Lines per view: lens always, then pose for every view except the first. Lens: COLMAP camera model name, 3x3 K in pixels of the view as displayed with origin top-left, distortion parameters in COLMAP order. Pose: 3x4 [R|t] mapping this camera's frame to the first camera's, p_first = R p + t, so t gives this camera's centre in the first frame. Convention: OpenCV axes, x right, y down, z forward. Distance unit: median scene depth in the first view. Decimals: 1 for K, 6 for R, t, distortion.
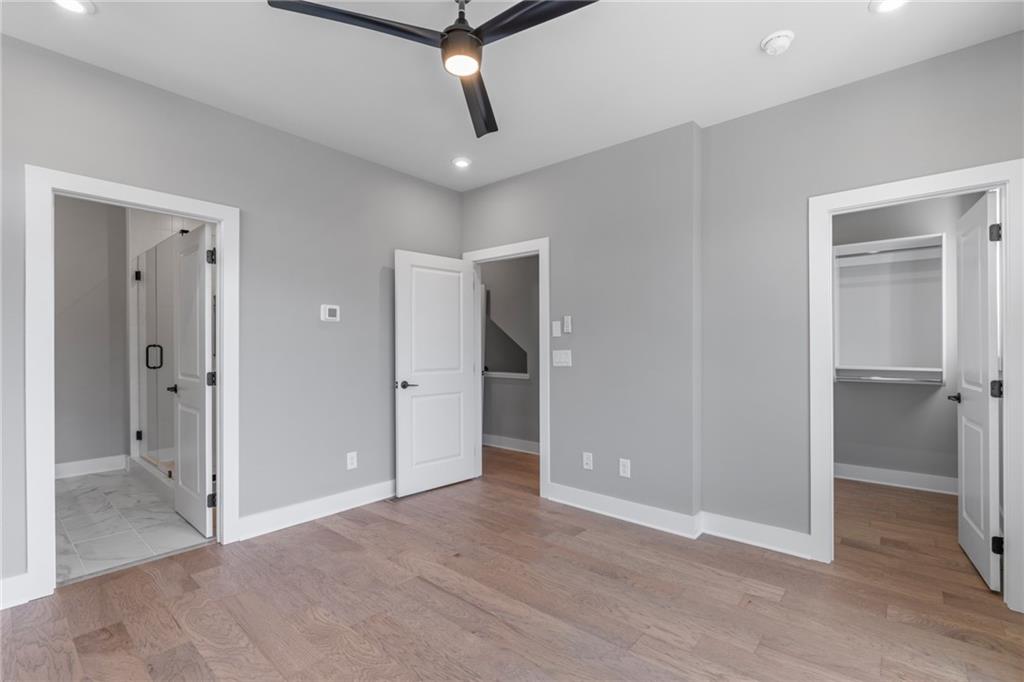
lens RADIAL K [[462.2, 0, 512.2], [0, 462.2, 344.0], [0, 0, 1]] dist [-0.002941, -0.000143]
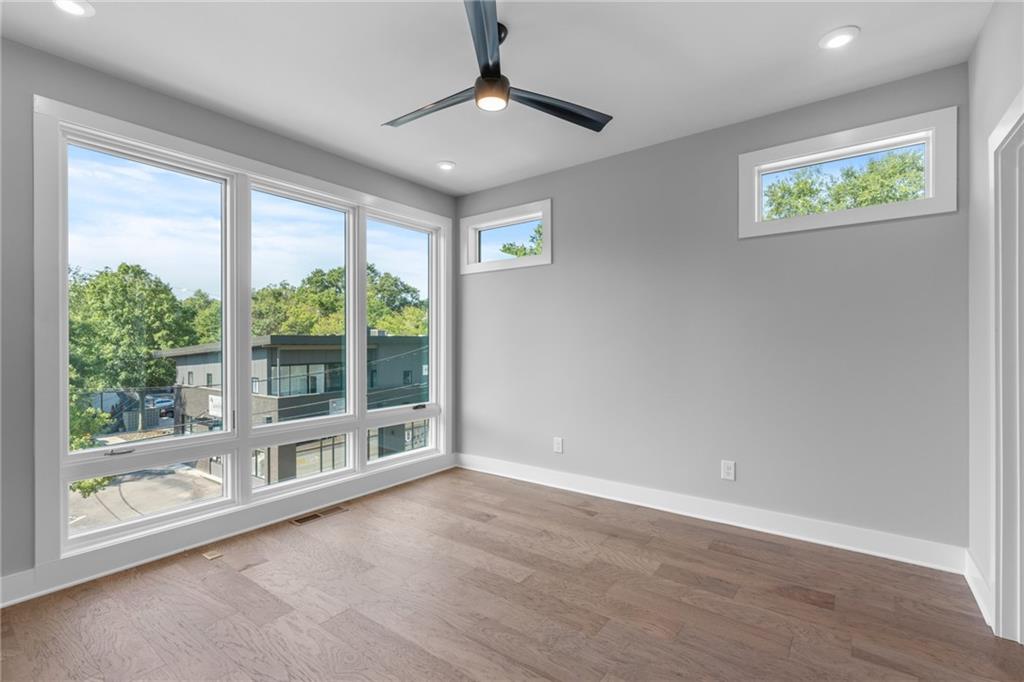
lens RADIAL K [[462.2, 0, 512.2], [0, 462.2, 344.0], [0, 0, 1]] dist [-0.002941, -0.000143]
pose [[-0.997610, 0.005814, -0.068848, -0.072581], [0.005785, 0.999983, 0.000626, 0.005797], [0.068851, 0.000226, -0.997627, 2.025636]]
